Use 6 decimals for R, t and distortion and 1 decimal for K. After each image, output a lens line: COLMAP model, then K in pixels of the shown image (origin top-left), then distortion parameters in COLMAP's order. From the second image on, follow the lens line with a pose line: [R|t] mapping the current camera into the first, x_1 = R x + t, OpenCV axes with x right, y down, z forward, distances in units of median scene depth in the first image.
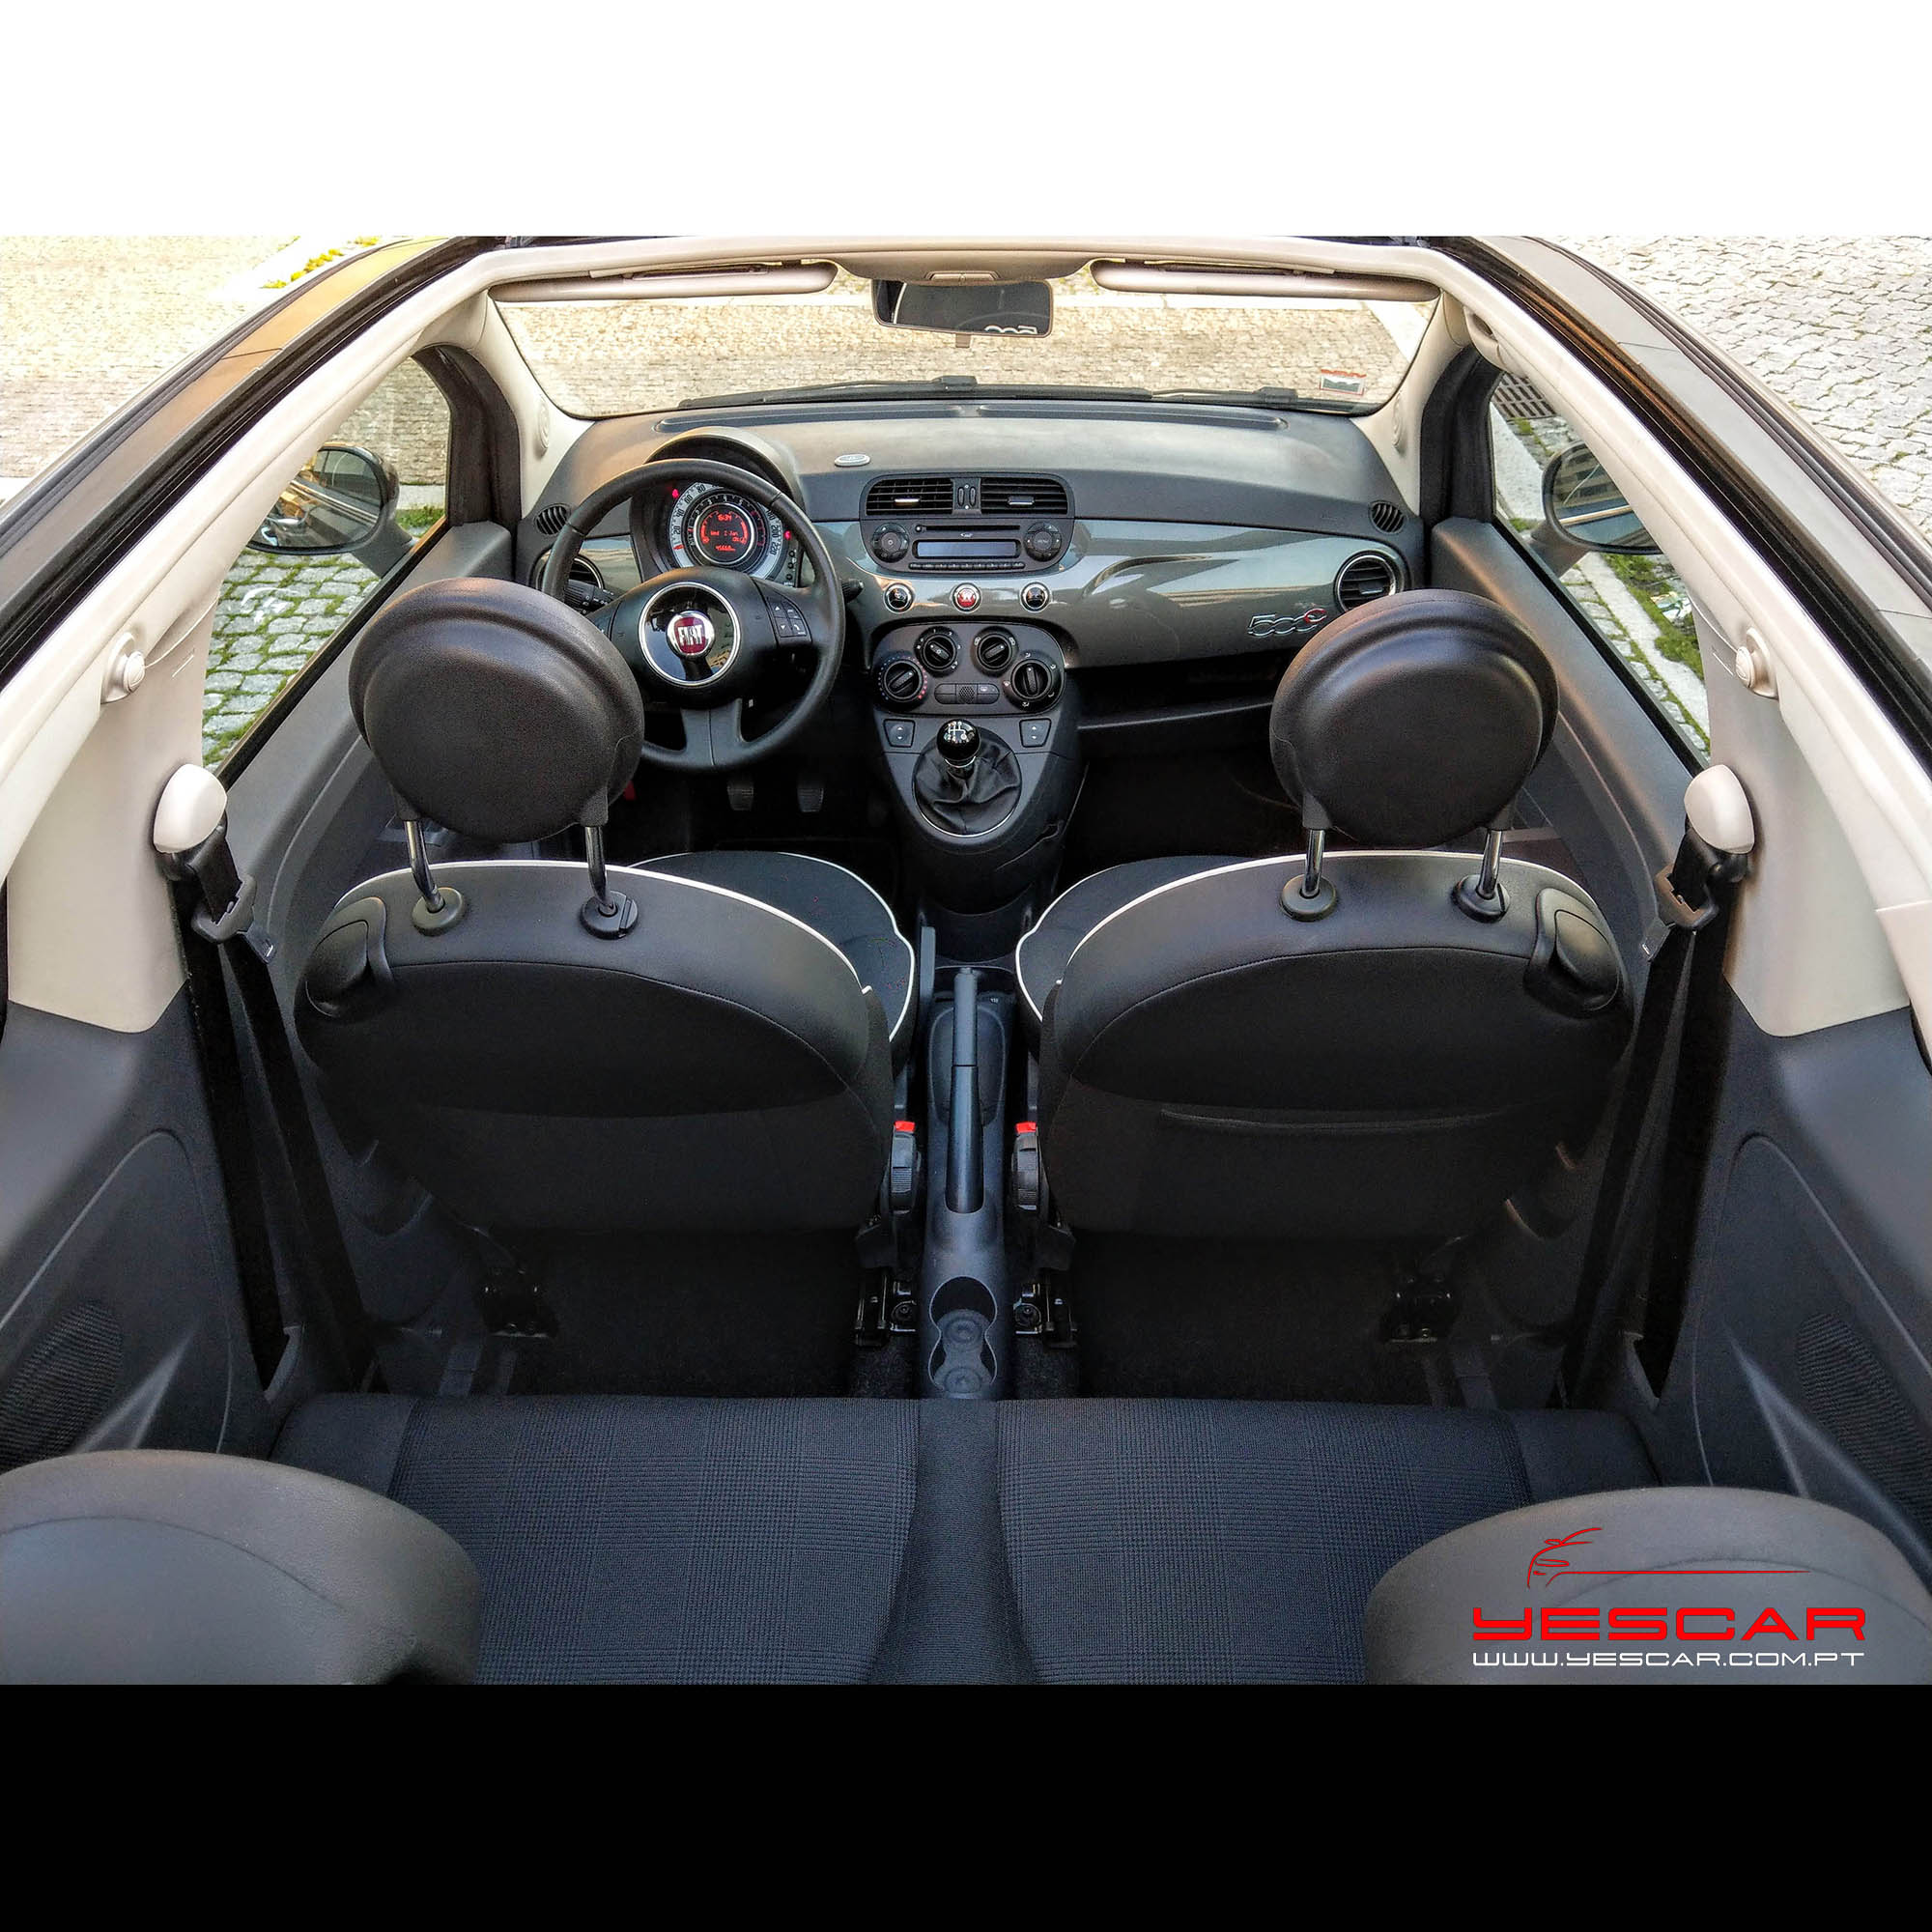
lens RADIAL K [[1537.9, 0, 961.6], [0, 1537.9, 934.2], [0, 0, 1]] dist [0.032003, -0.003606]
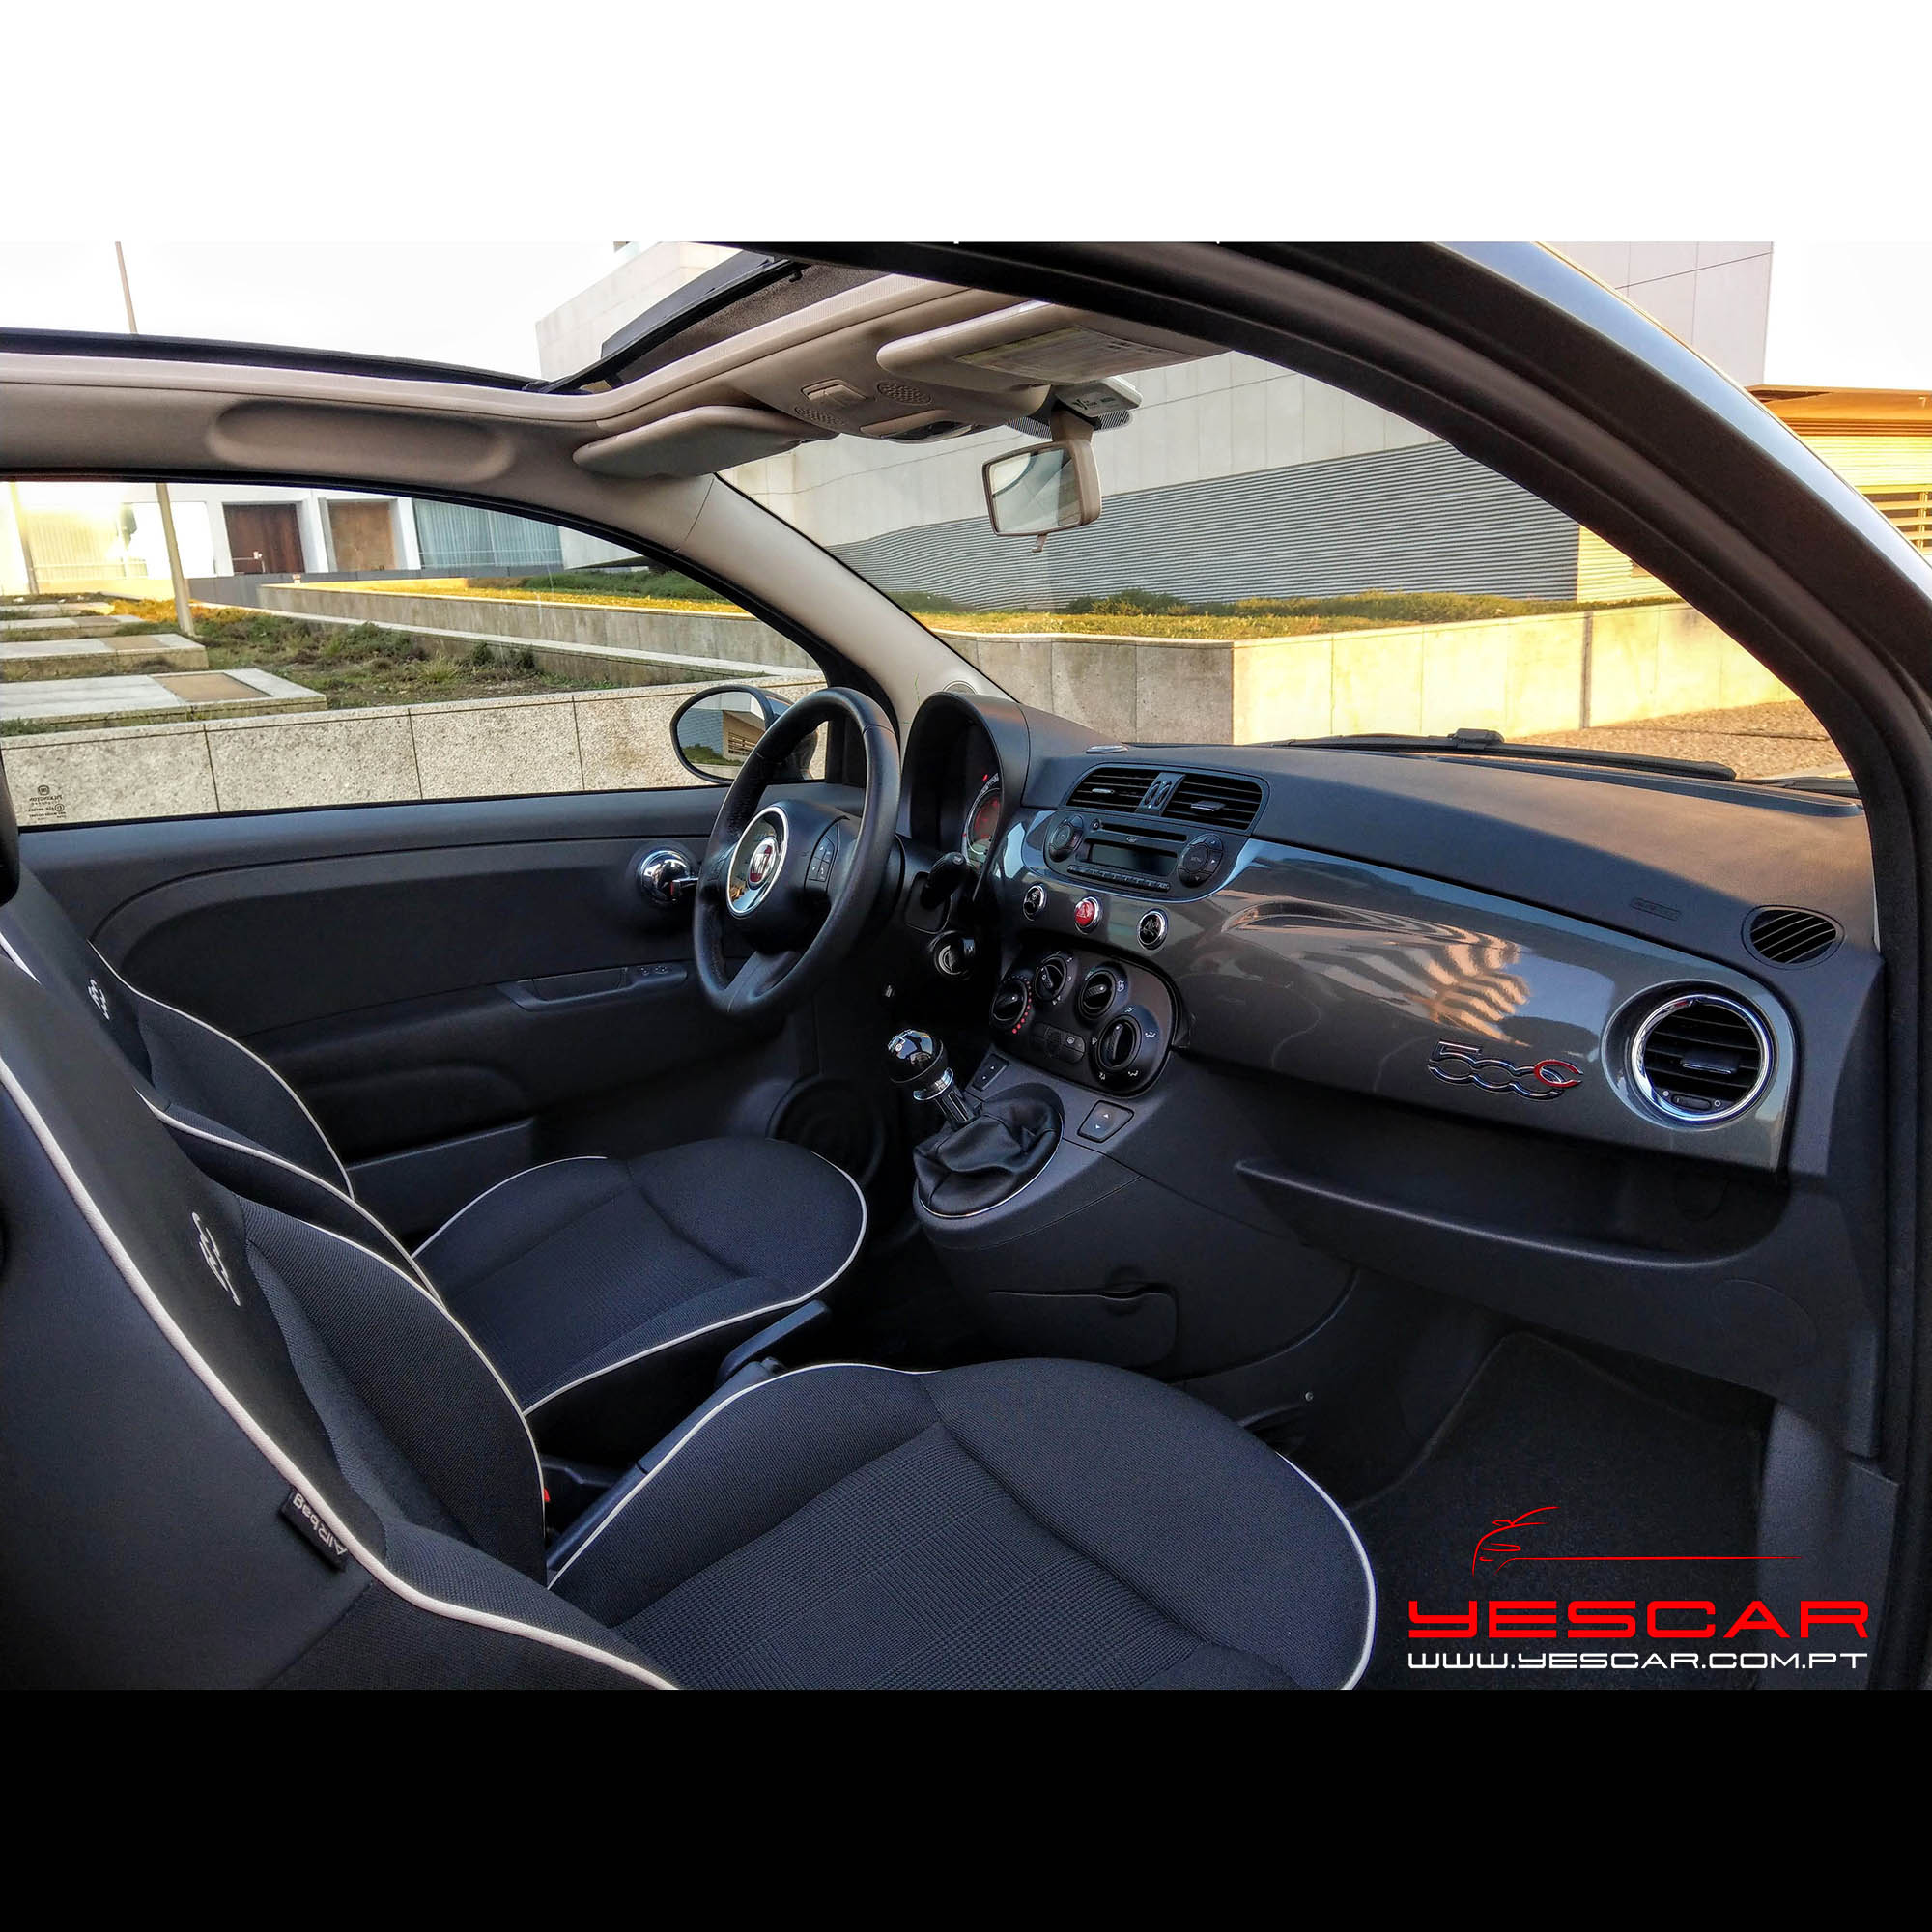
lens RADIAL K [[1537.9, 0, 961.6], [0, 1537.9, 934.2], [0, 0, 1]] dist [0.032003, -0.003606]
pose [[0.573891, 0.173060, -0.800437, 0.533813], [-0.467355, 0.871833, -0.146585, -0.076564], [0.672479, 0.458212, 0.581218, 0.541881]]
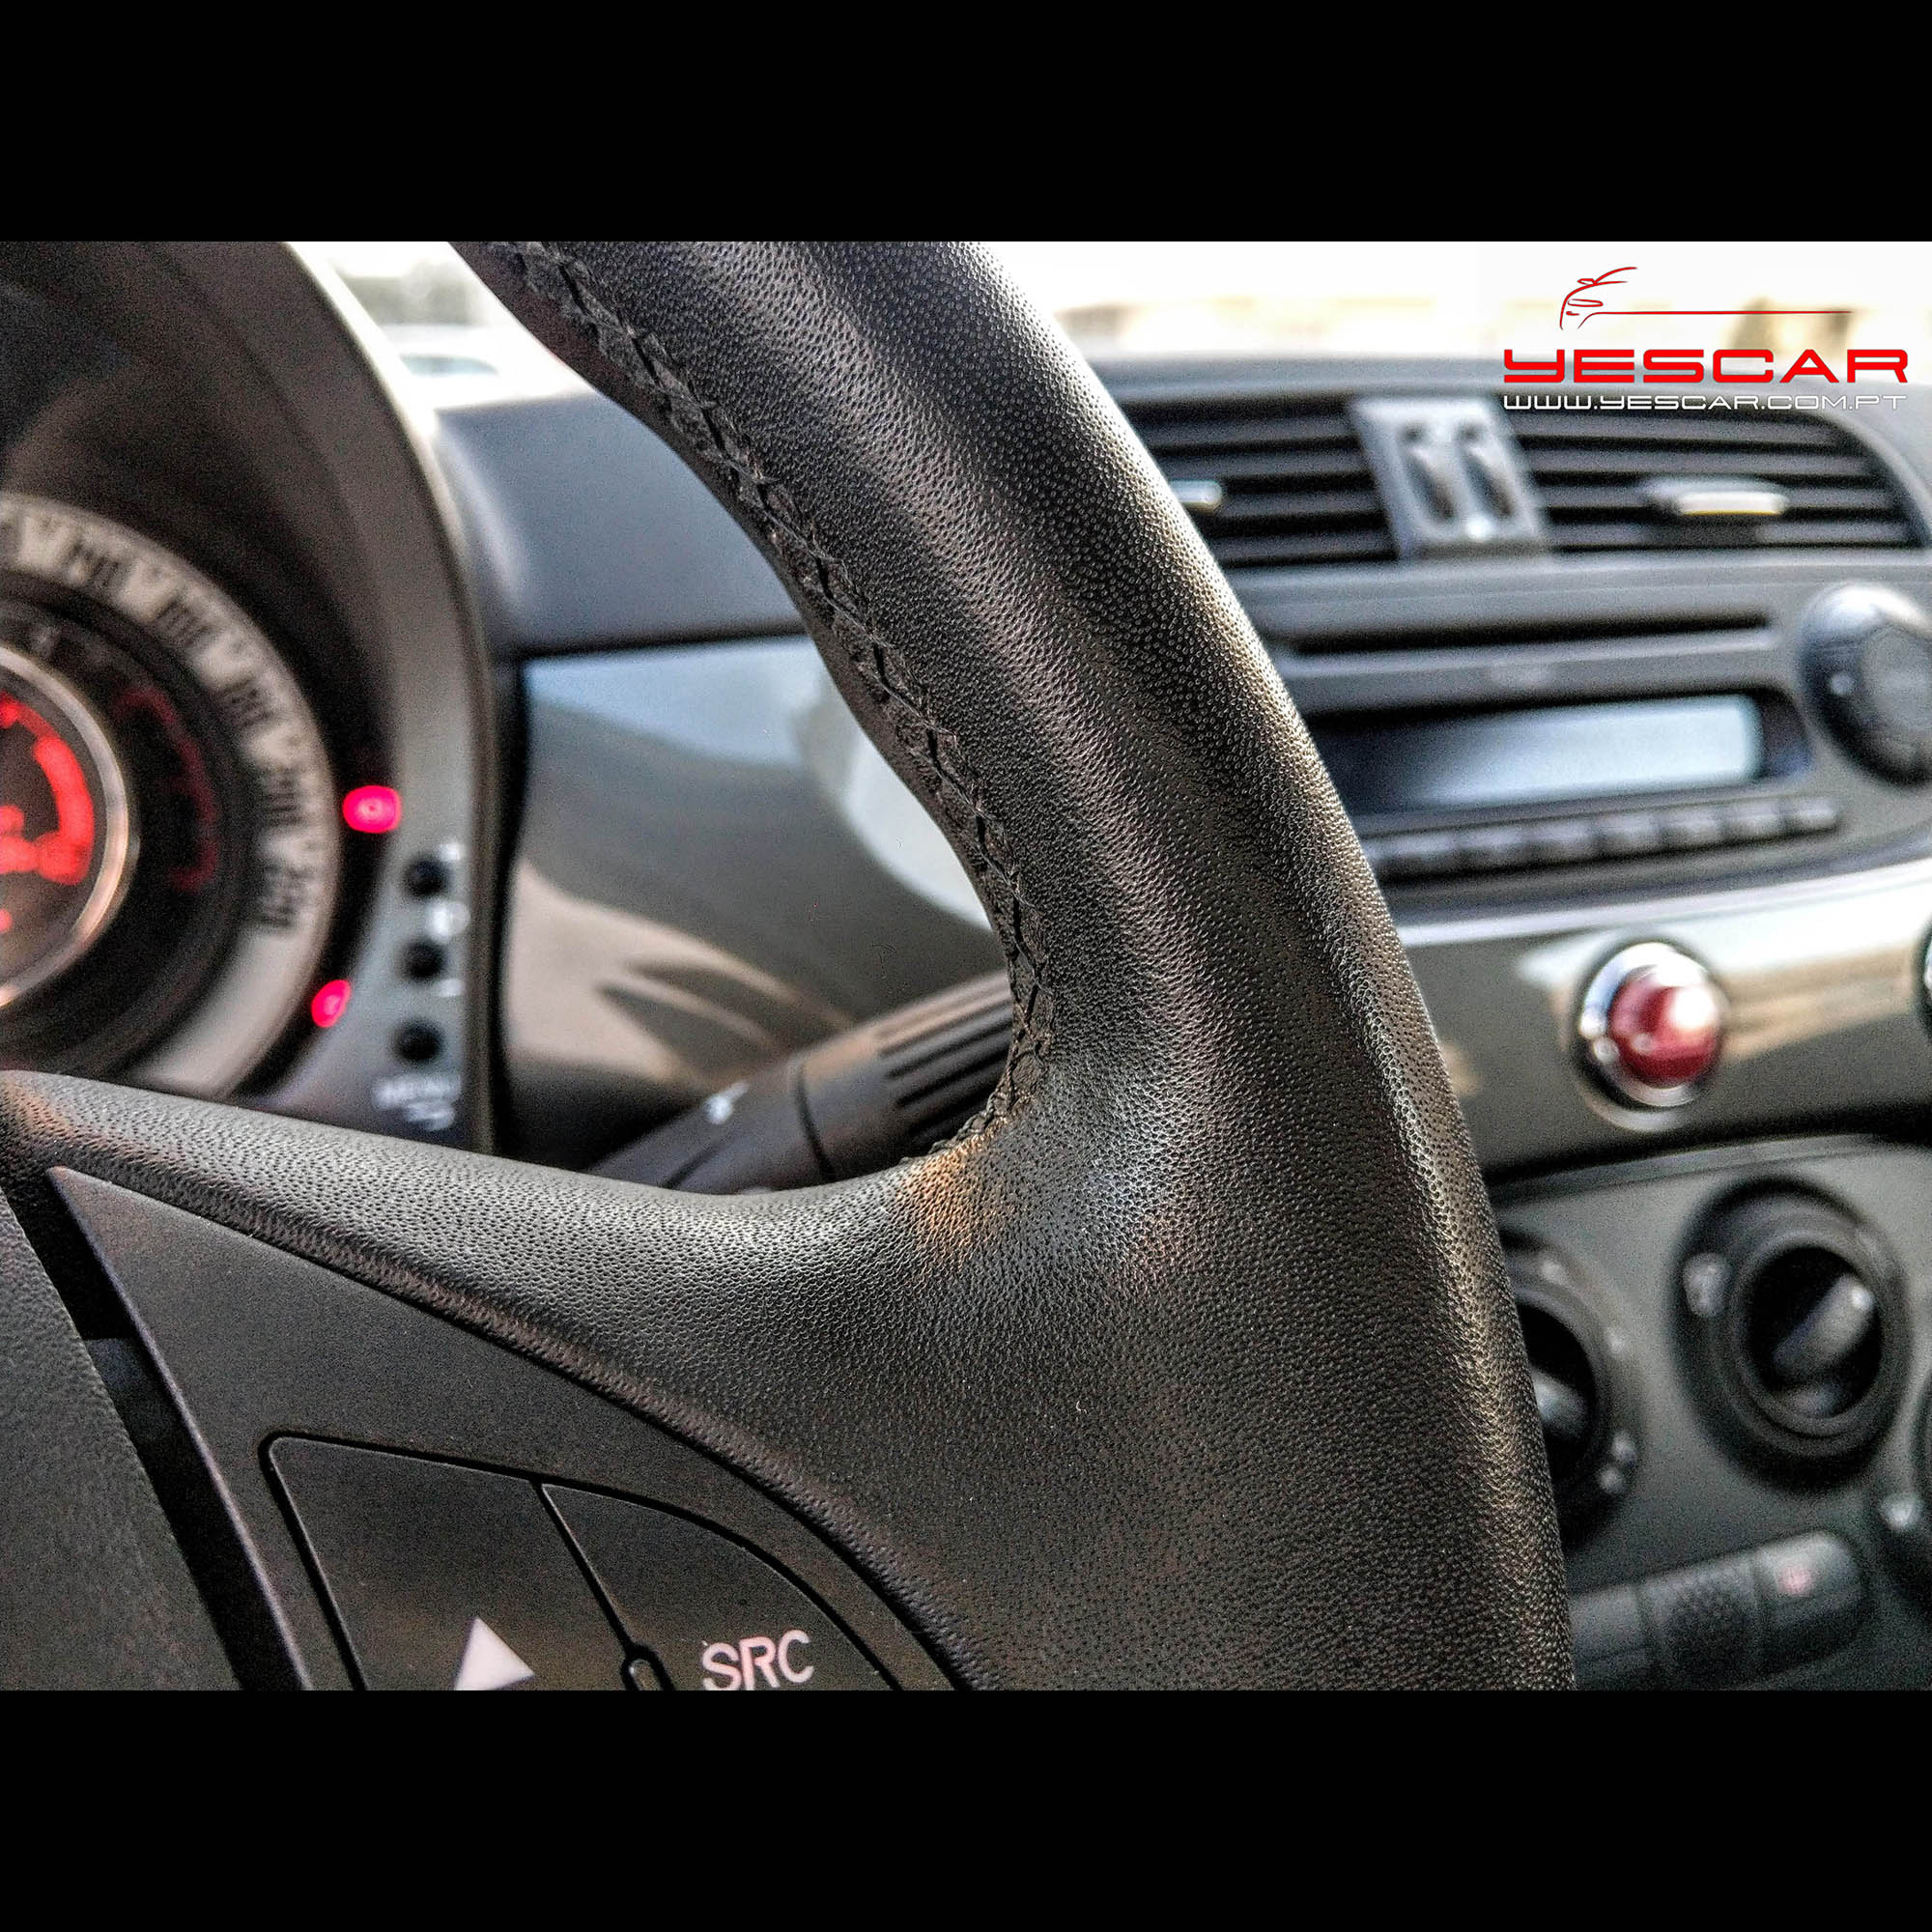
lens RADIAL K [[1496.3, 0, 966.0], [0, 1496.3, 966.0], [0, 0, 1]] dist [-0.033731, -0.000898]
pose [[0.945501, -0.100381, 0.309760, -0.106257], [0.186732, 0.946481, -0.263258, -0.194653], [-0.266756, 0.306753, 0.913643, 0.866687]]
